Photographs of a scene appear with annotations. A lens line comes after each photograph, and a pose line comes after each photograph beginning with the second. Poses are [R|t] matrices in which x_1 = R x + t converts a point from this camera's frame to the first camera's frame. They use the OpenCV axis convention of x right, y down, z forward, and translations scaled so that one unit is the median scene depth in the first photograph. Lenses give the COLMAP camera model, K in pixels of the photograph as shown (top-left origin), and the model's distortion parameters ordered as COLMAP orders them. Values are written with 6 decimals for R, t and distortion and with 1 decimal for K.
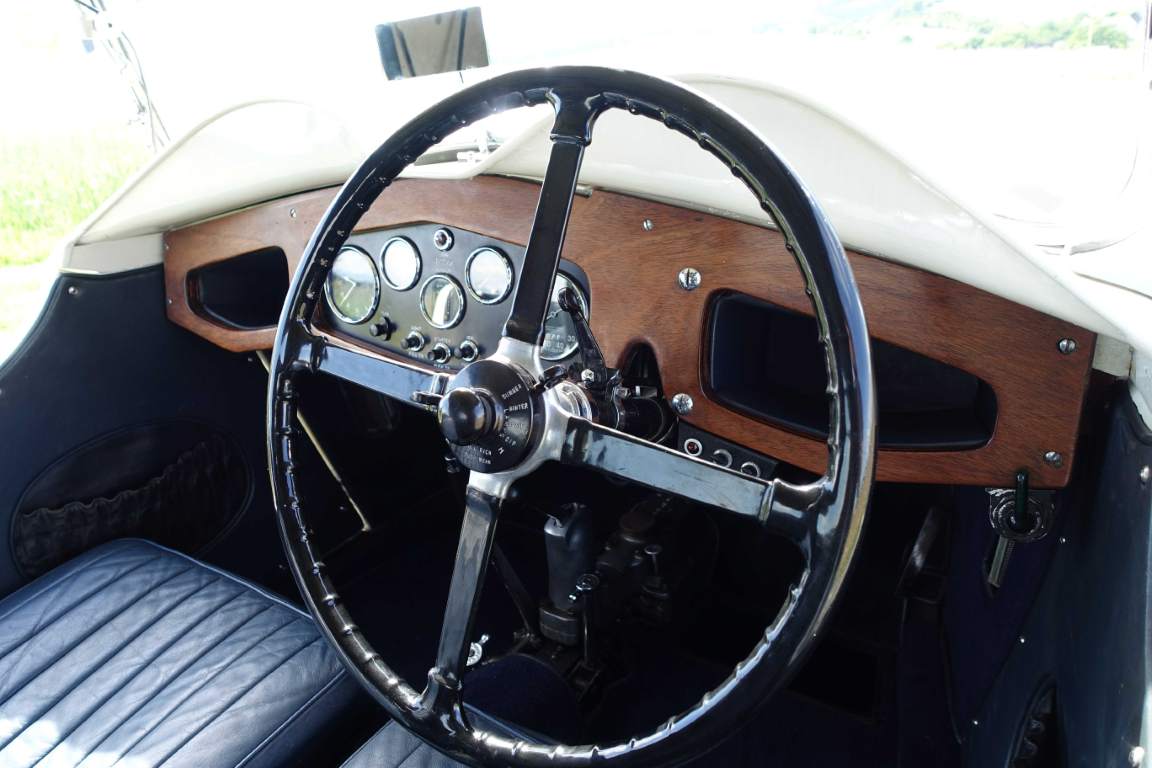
lens RADIAL K [[781.6, 0, 569.9], [0, 781.6, 376.3], [0, 0, 1]] dist [-0.005737, -0.001101]
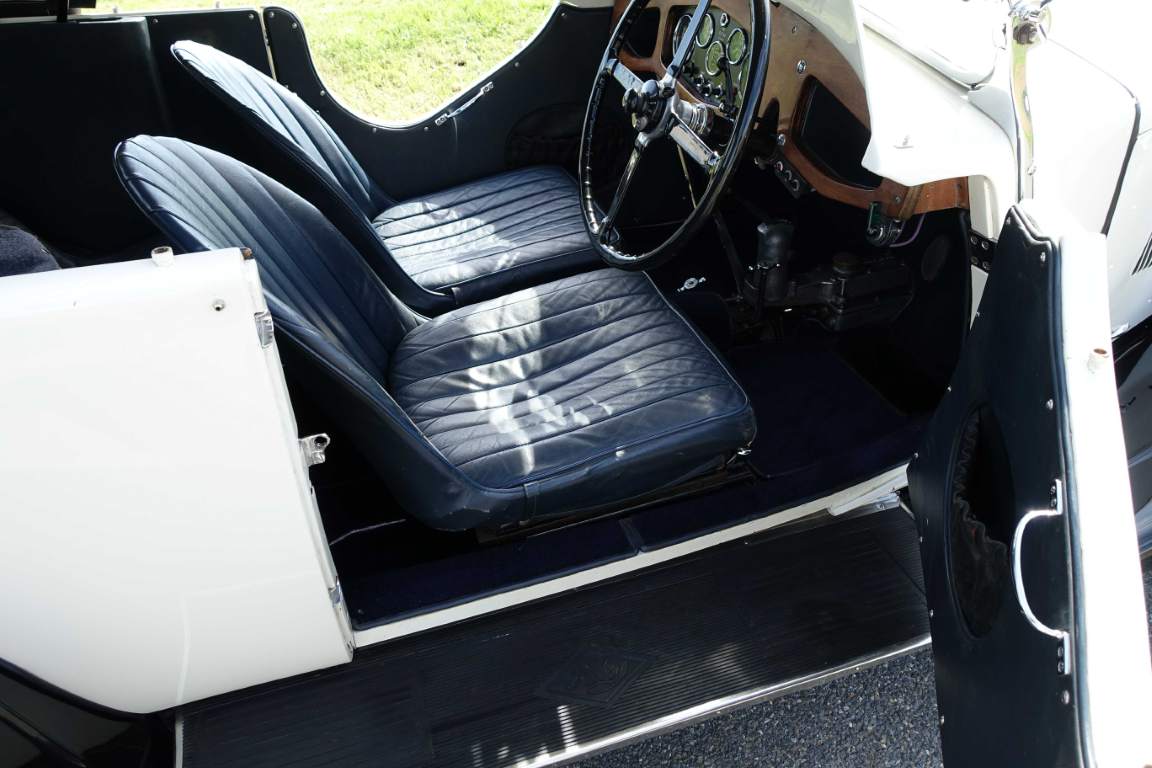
lens RADIAL K [[781.6, 0, 577.5], [0, 781.6, 379.8], [0, 0, 1]] dist [-0.005737, -0.001101]
pose [[0.772577, 0.399842, -0.493205, 0.733090], [-0.246467, 0.904746, 0.347403, 0.020597], [0.585132, -0.146836, 0.797534, -0.637388]]
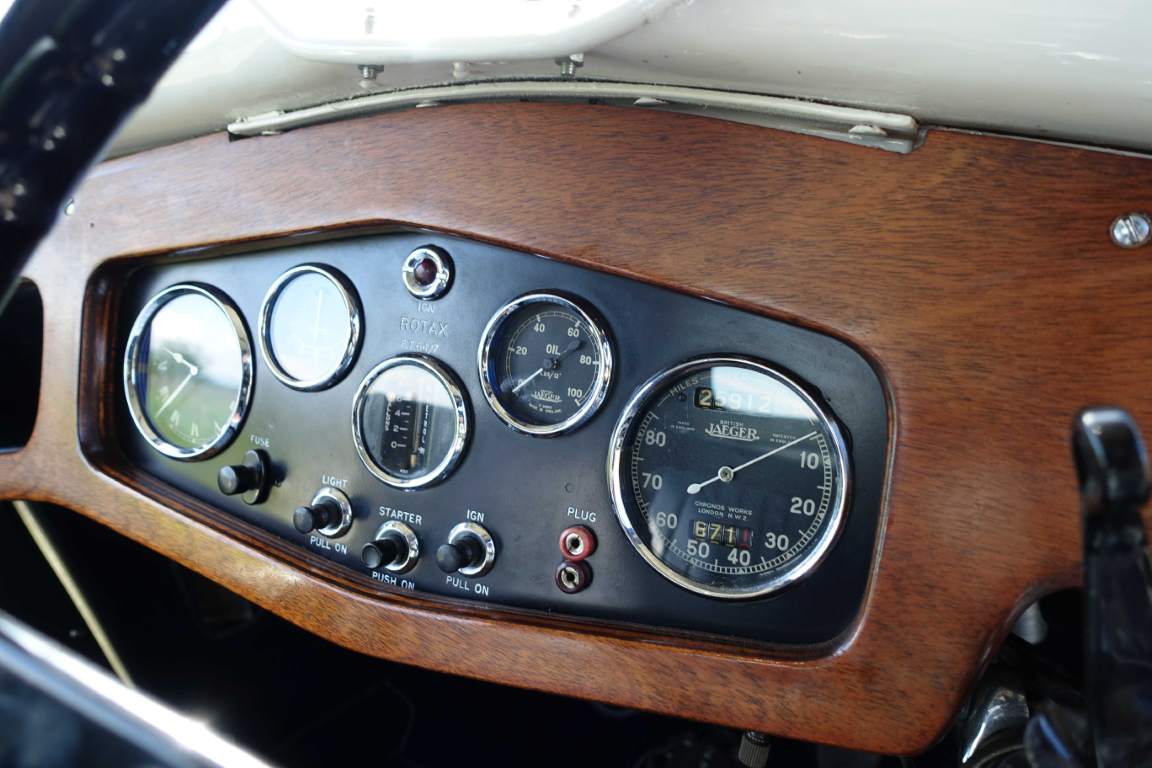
lens RADIAL K [[781.6, 0, 574.2], [0, 781.6, 382.2], [0, 0, 1]] dist [-0.005737, -0.001101]
pose [[0.986166, 0.062643, 0.153465, -0.145447], [-0.039202, 0.987716, -0.151263, -0.058534], [-0.161056, 0.143154, 0.976508, 0.594341]]
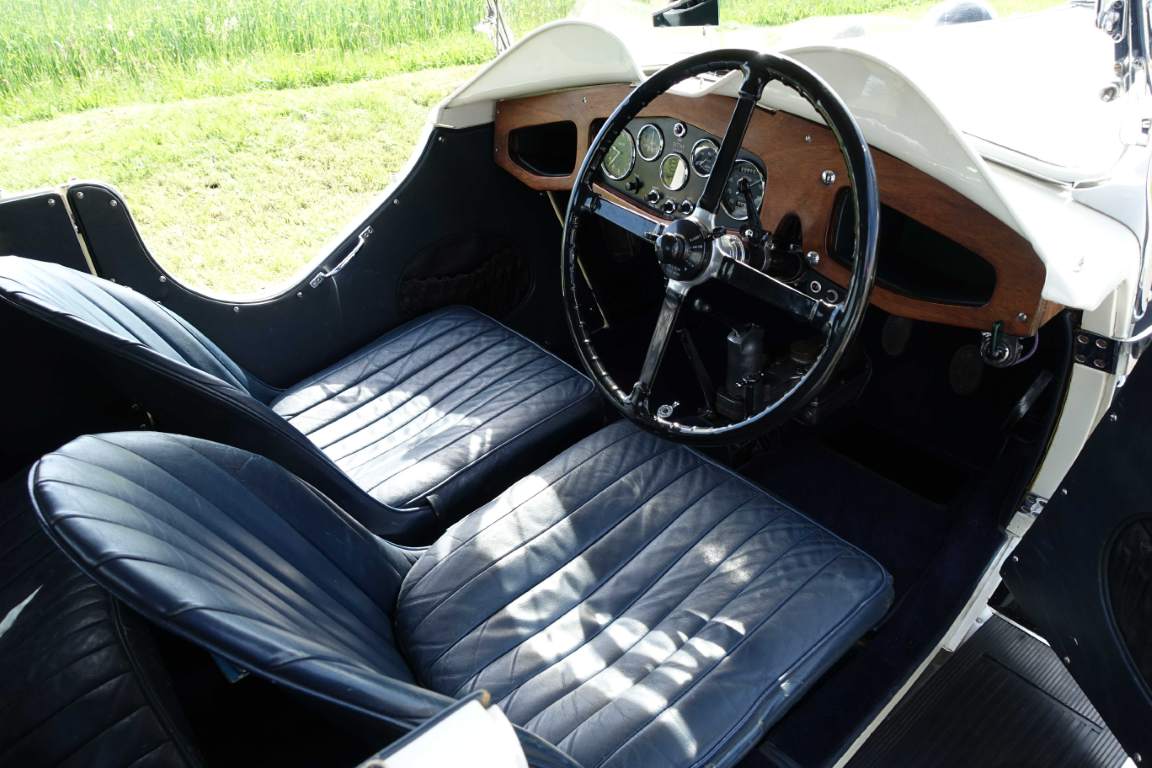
lens RADIAL K [[781.6, 0, 572.0], [0, 781.6, 377.5], [0, 0, 1]] dist [-0.005737, -0.001101]
pose [[0.947077, 0.161574, -0.277379, 0.132826], [-0.101335, 0.970390, 0.219259, -0.022118], [0.304592, -0.179547, 0.935407, -0.543406]]
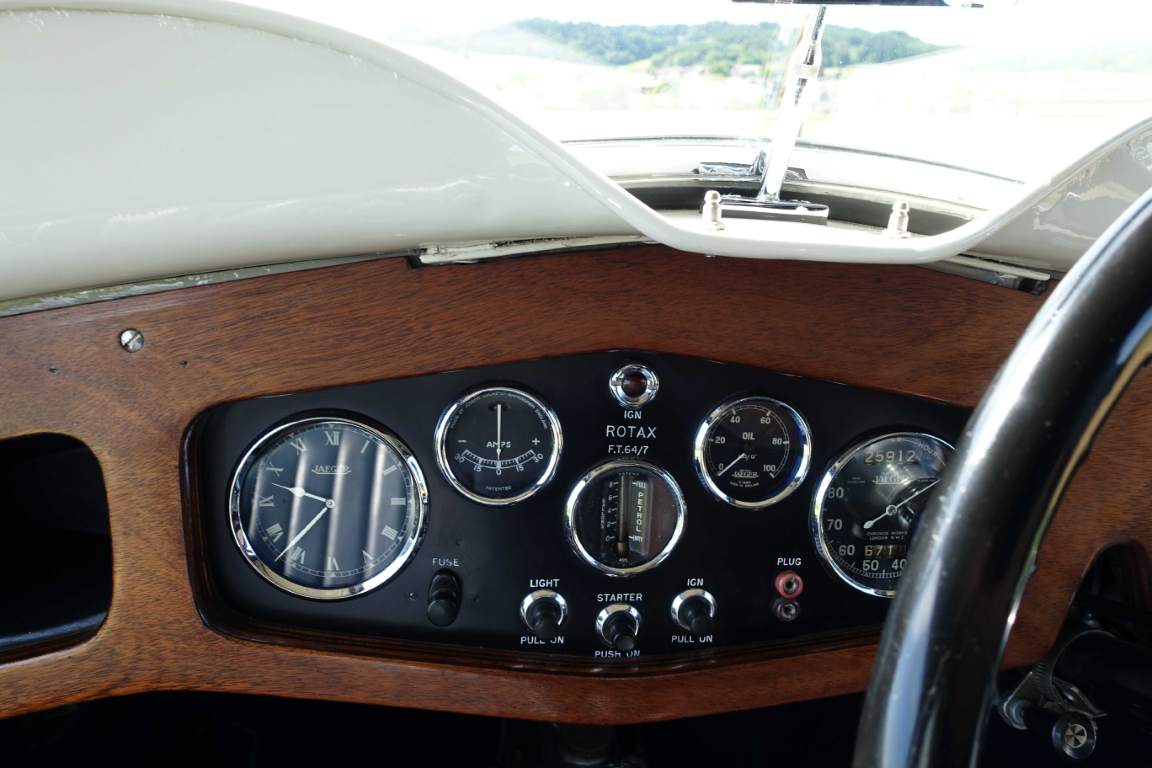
lens RADIAL K [[781.6, 0, 574.0], [0, 781.6, 386.3], [0, 0, 1]] dist [-0.005737, -0.001101]
pose [[0.775136, -0.114392, 0.621352, -0.469155], [0.138505, 0.990316, 0.009534, -0.182423], [-0.616426, 0.078671, 0.783473, 0.668140]]
